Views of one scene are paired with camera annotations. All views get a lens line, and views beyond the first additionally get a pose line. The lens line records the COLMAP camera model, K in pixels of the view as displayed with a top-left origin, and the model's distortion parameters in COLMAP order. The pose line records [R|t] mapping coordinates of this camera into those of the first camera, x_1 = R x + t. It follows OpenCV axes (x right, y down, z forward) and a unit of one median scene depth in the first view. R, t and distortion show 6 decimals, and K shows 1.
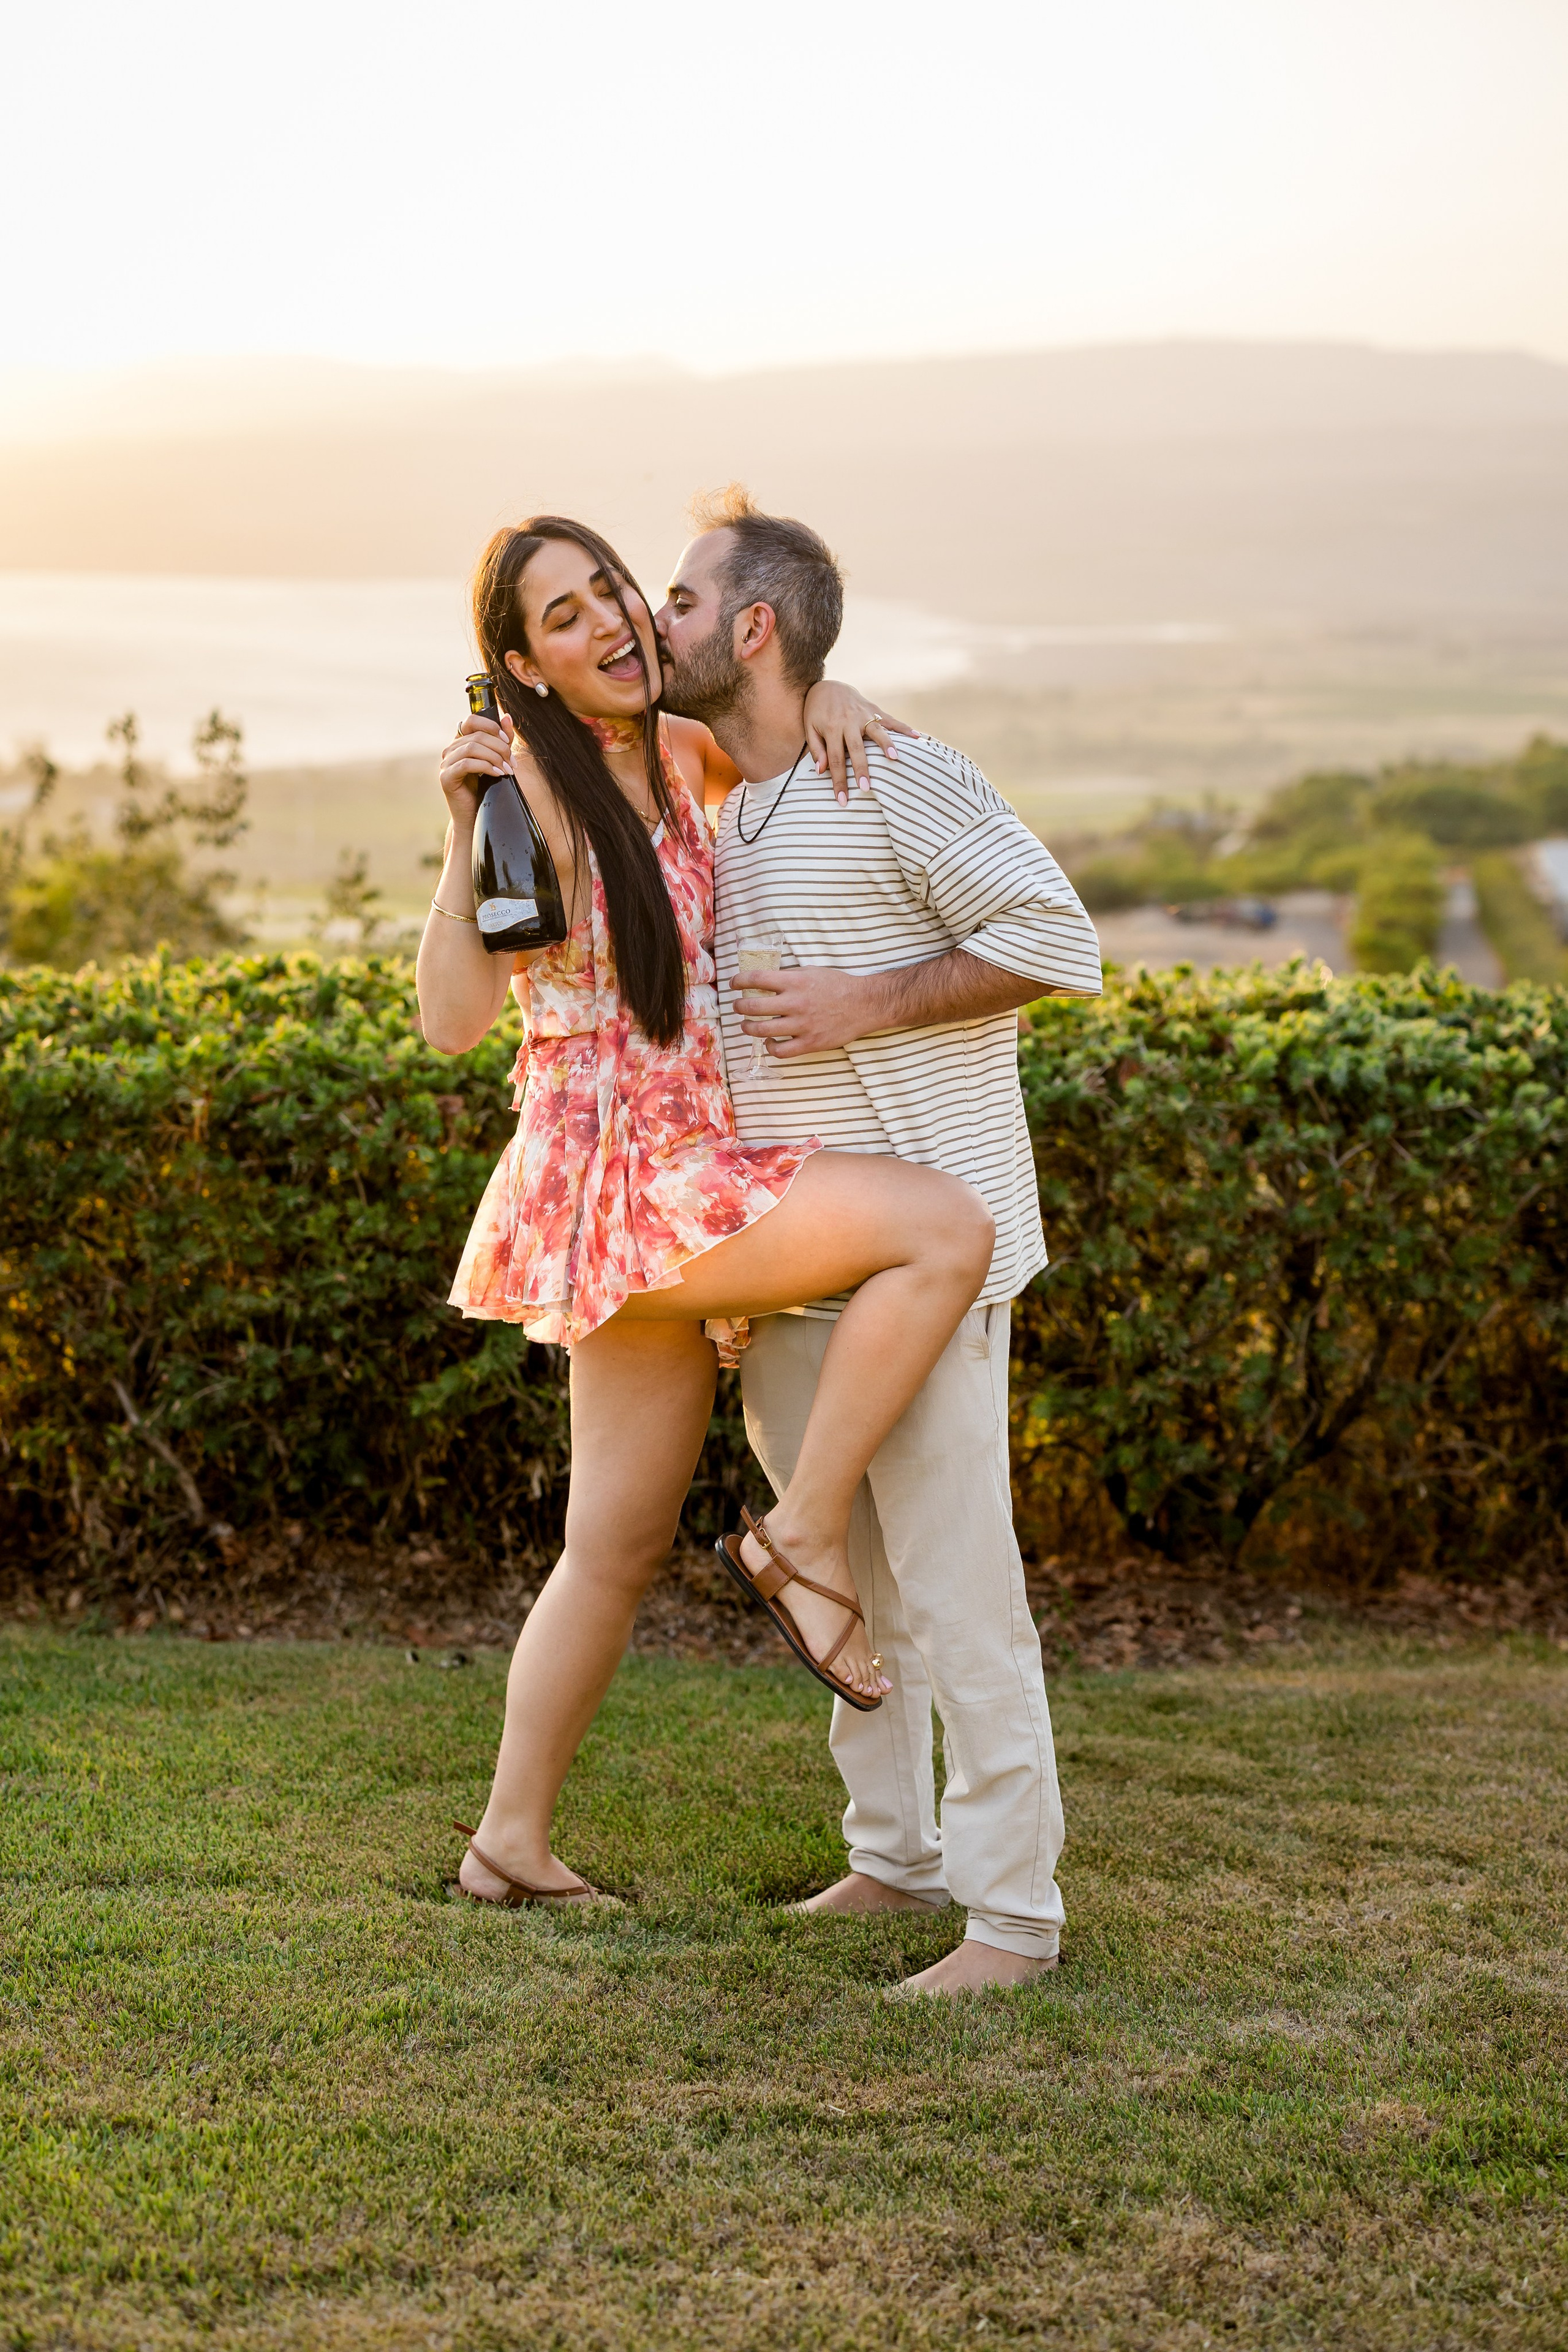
lens RADIAL K [[3403.7, 0, 784.5], [0, 3403.7, 1183.7], [0, 0, 1]] dist [0.025350, 0.004486]
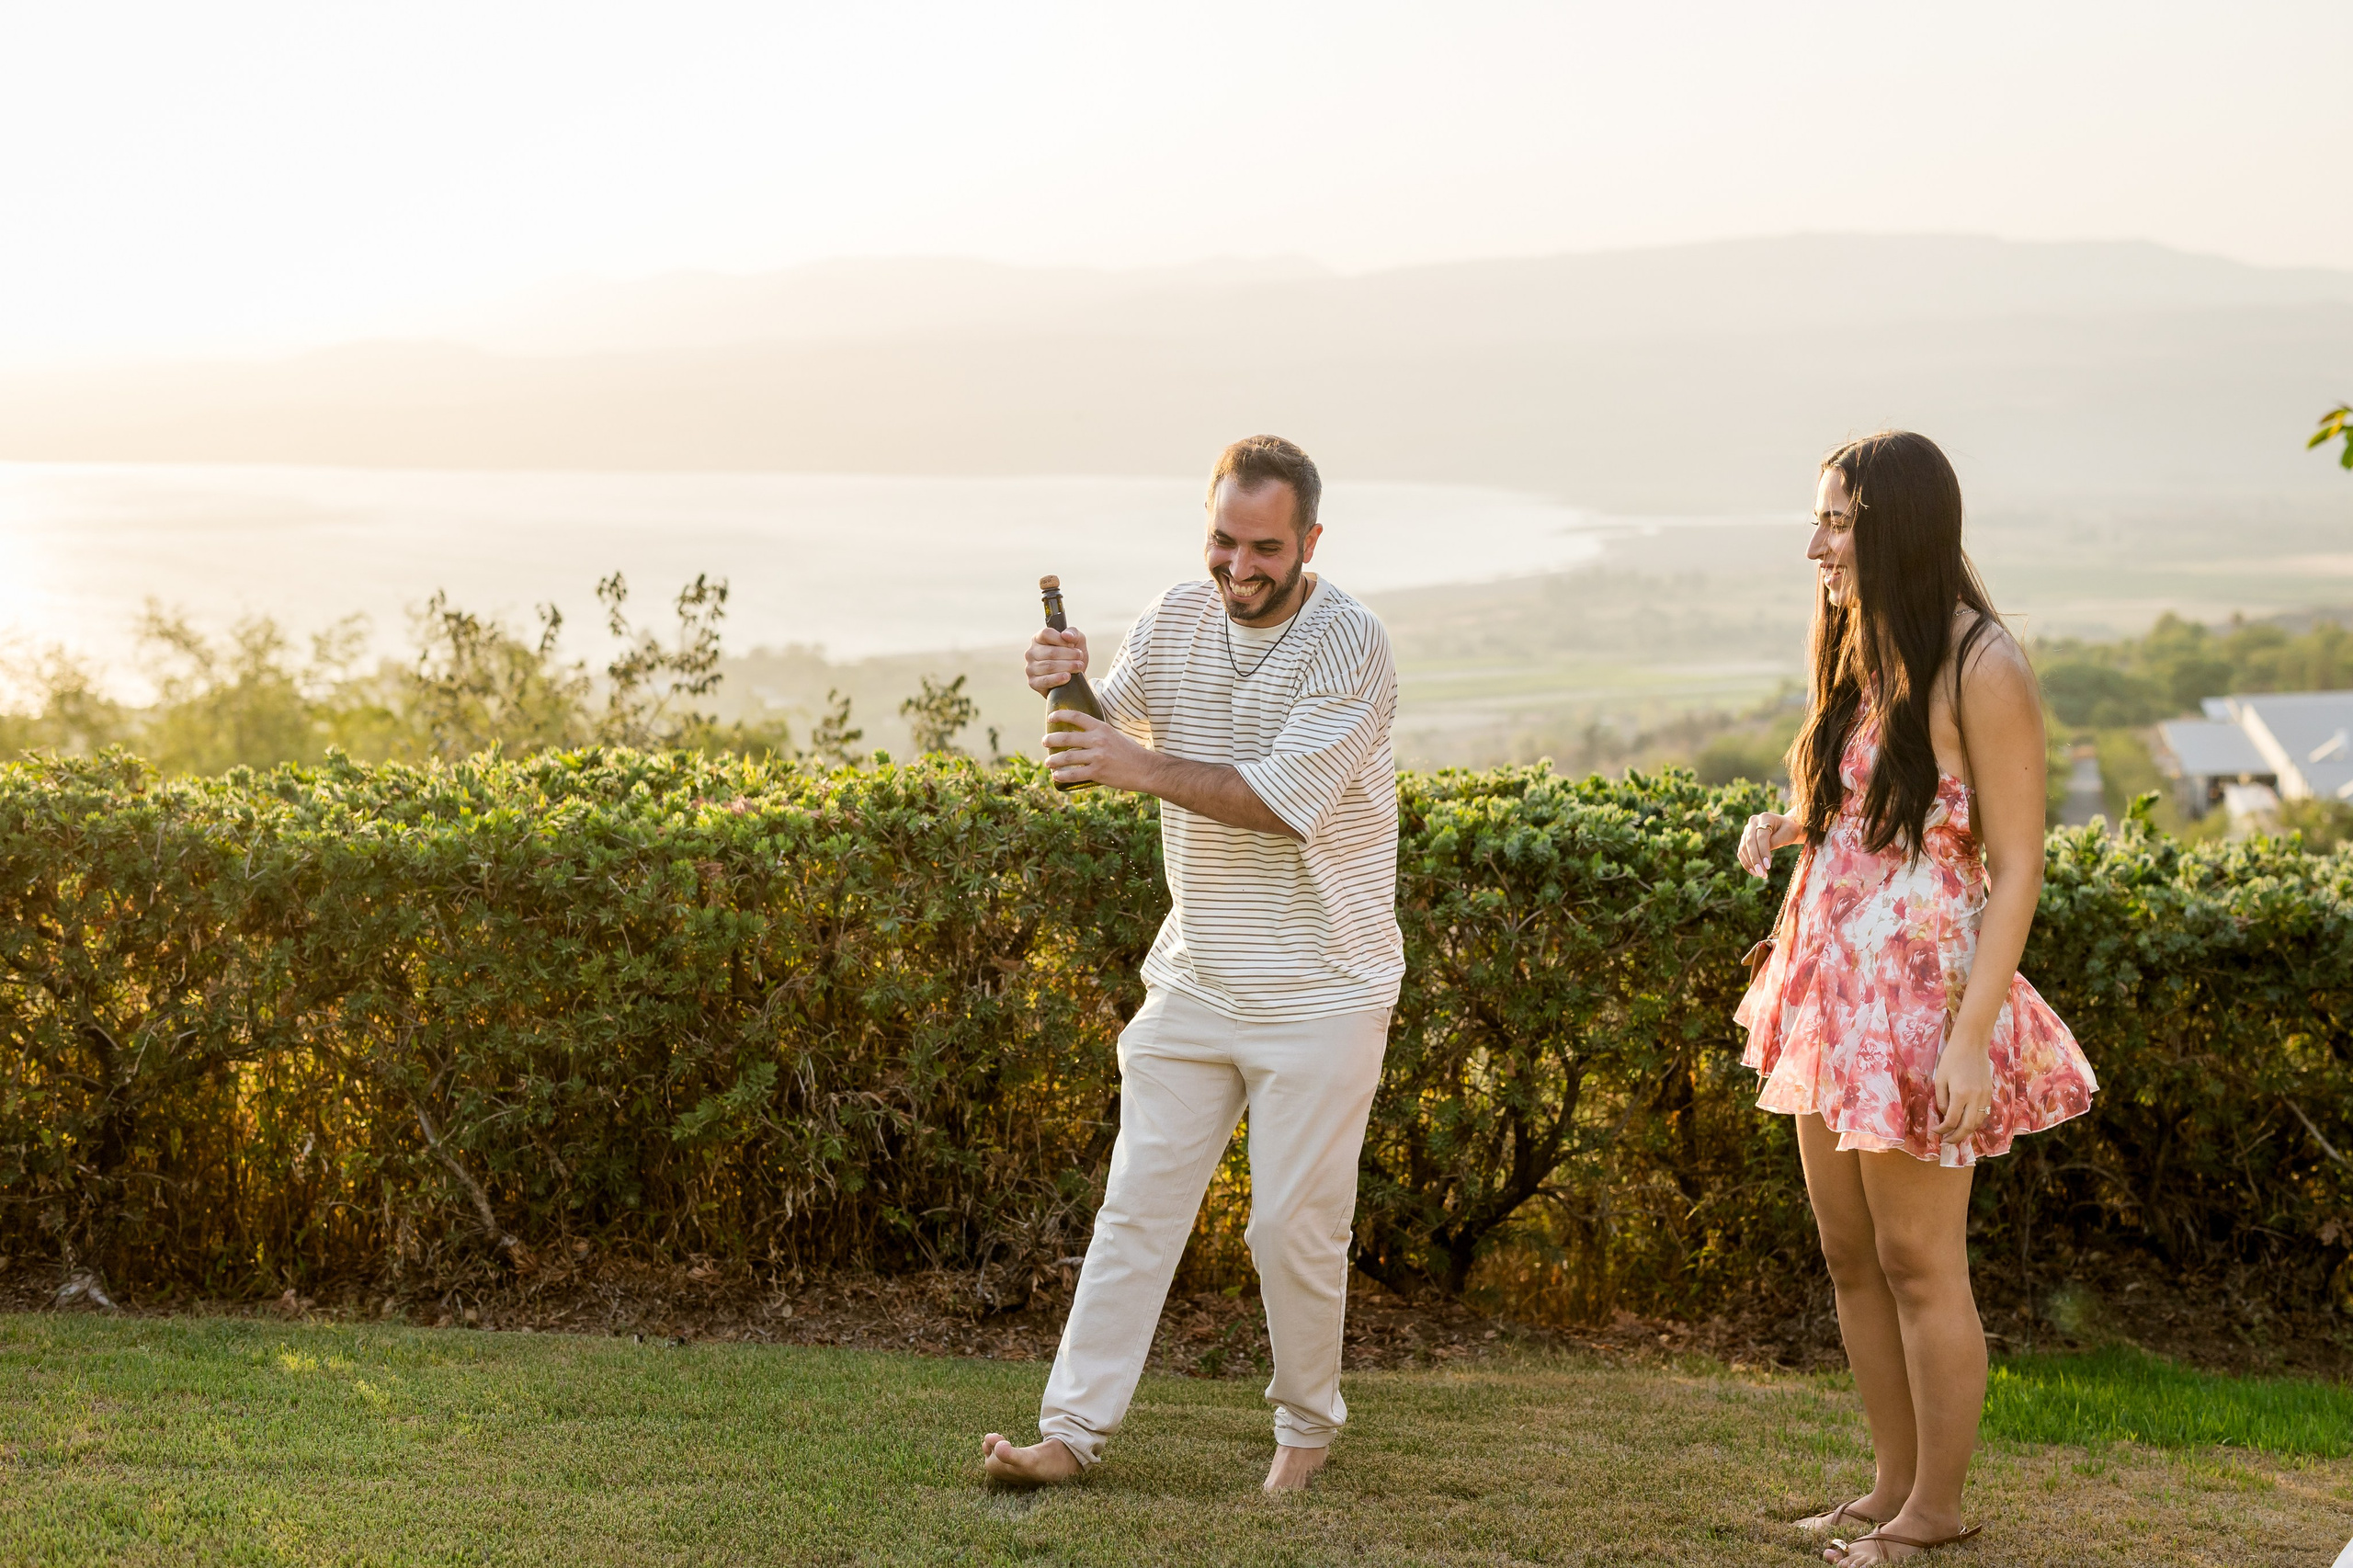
lens RADIAL K [[3360.4, 0, 1232.0], [0, 3360.4, 779.5], [0, 0, 1]] dist [0.014142, 0.115466]
pose [[0.998277, -0.003126, -0.058597, 0.141174], [-0.001800, 0.996480, -0.083813, 0.040389], [0.058652, 0.083774, 0.994757, -0.121695]]
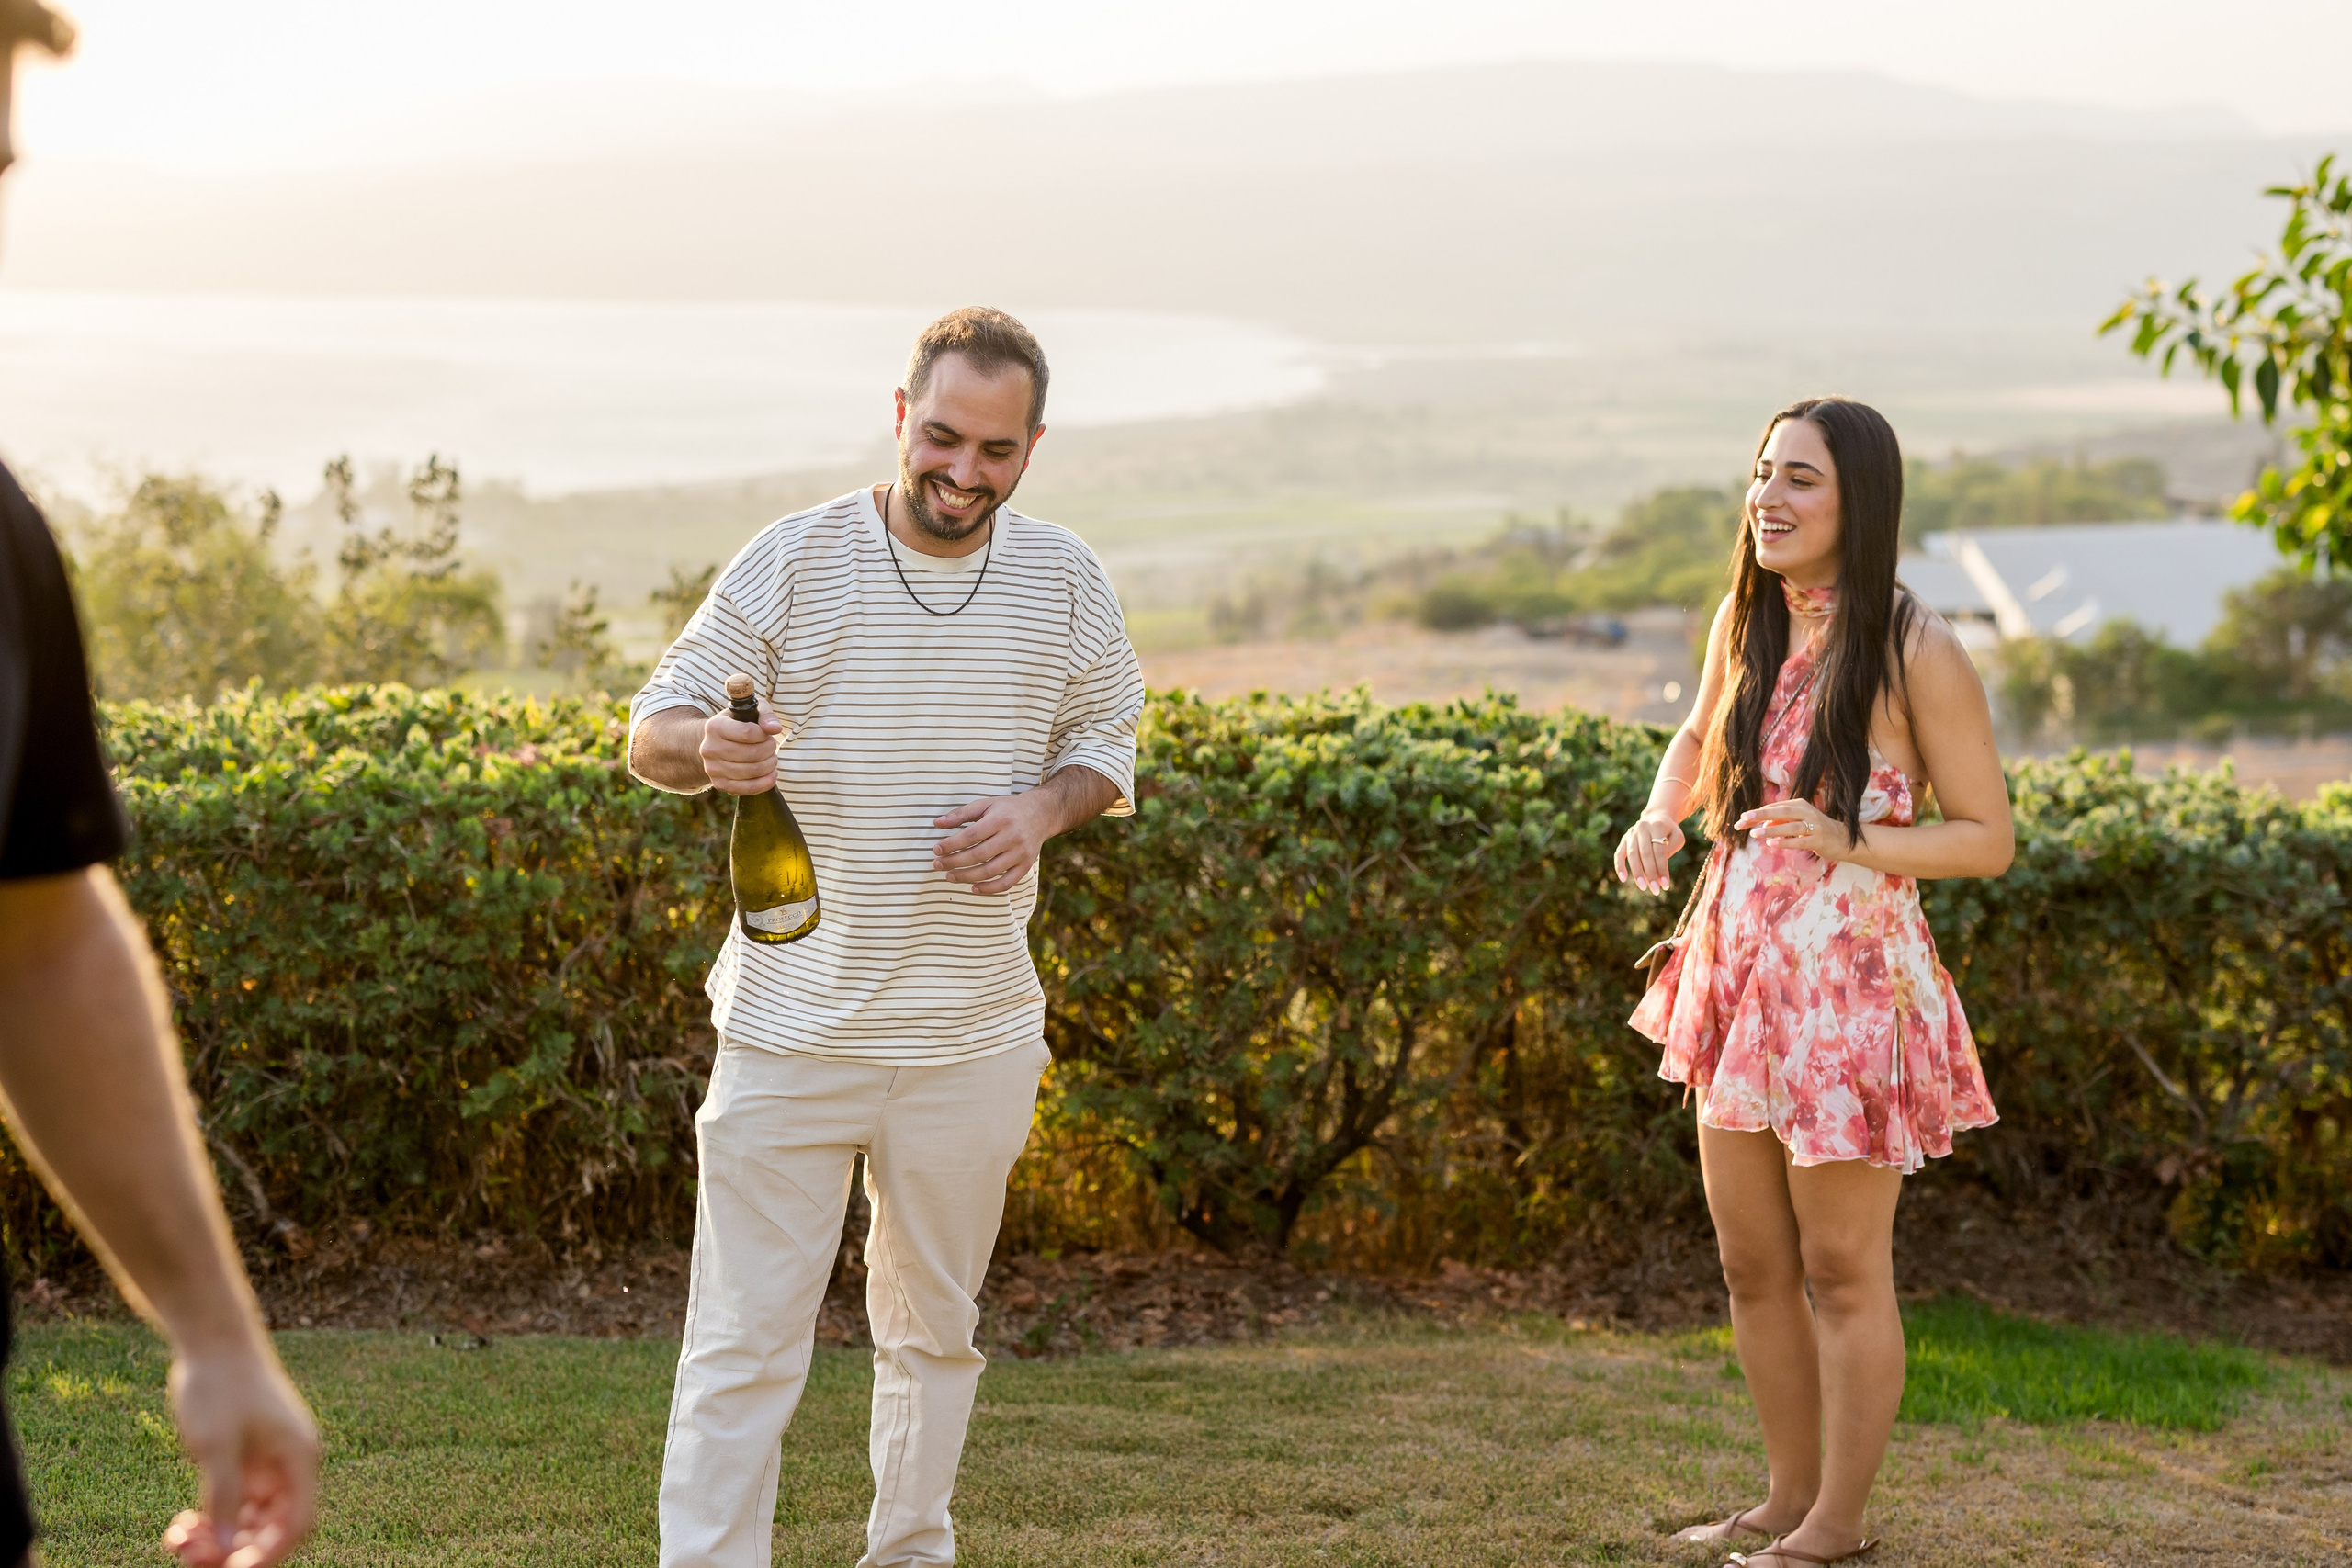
lens RADIAL K [[3421.6, 0, 1217.6], [0, 3421.6, 753.6], [0, 0, 1]] dist [0.023639, 0.070255]
pose [[0.999778, -0.006806, 0.019925, 0.104550], [0.007662, 0.999037, -0.043198, 0.002151], [-0.019612, 0.043341, 0.998868, -0.084779]]
